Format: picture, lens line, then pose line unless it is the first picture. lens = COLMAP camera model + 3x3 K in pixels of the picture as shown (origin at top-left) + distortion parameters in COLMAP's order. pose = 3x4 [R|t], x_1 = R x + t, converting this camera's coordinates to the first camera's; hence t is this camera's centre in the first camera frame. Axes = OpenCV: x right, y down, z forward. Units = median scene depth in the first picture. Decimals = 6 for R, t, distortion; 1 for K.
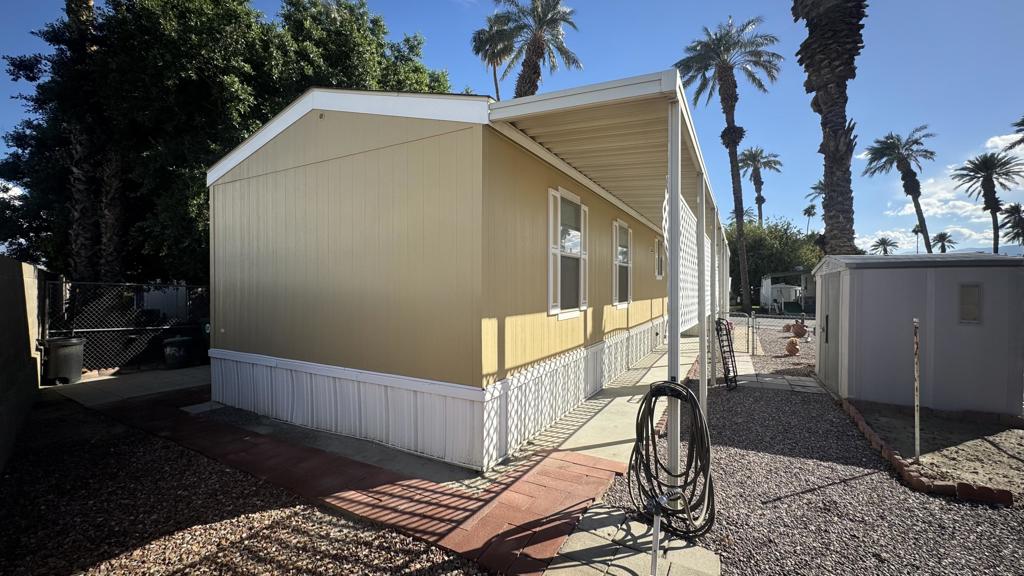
lens RADIAL K [[409.1, 0, 512.0], [0, 409.1, 288.0], [0, 0, 1]] dist [-0.000188, -0.000363]
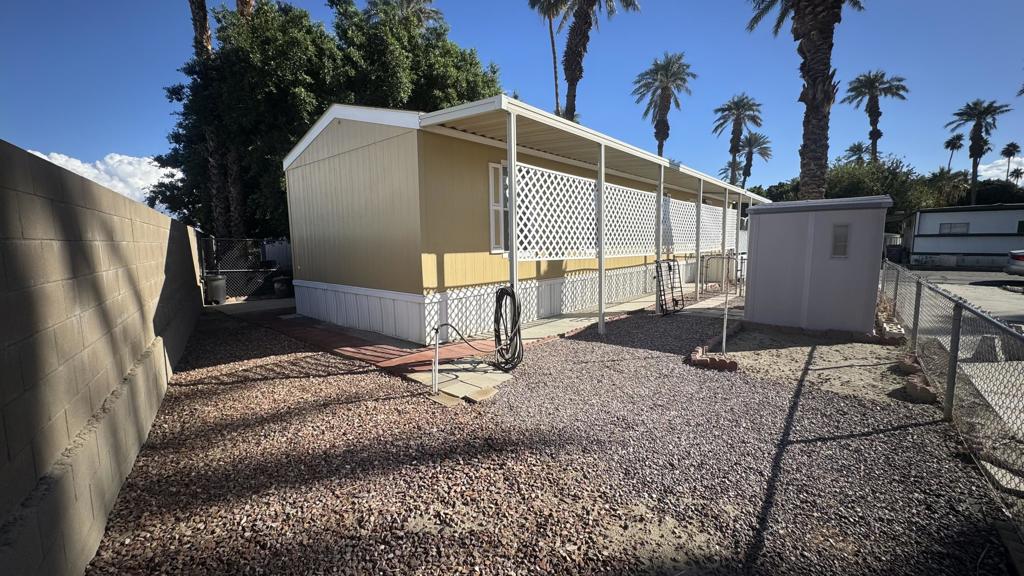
lens RADIAL K [[409.1, 0, 512.0], [0, 409.1, 288.0], [0, 0, 1]] dist [-0.000188, -0.000363]
pose [[0.978298, 0.007351, -0.207073, 0.376515], [0.015174, 0.994146, 0.106978, 0.027100], [0.206647, -0.107798, 0.972459, -0.319125]]
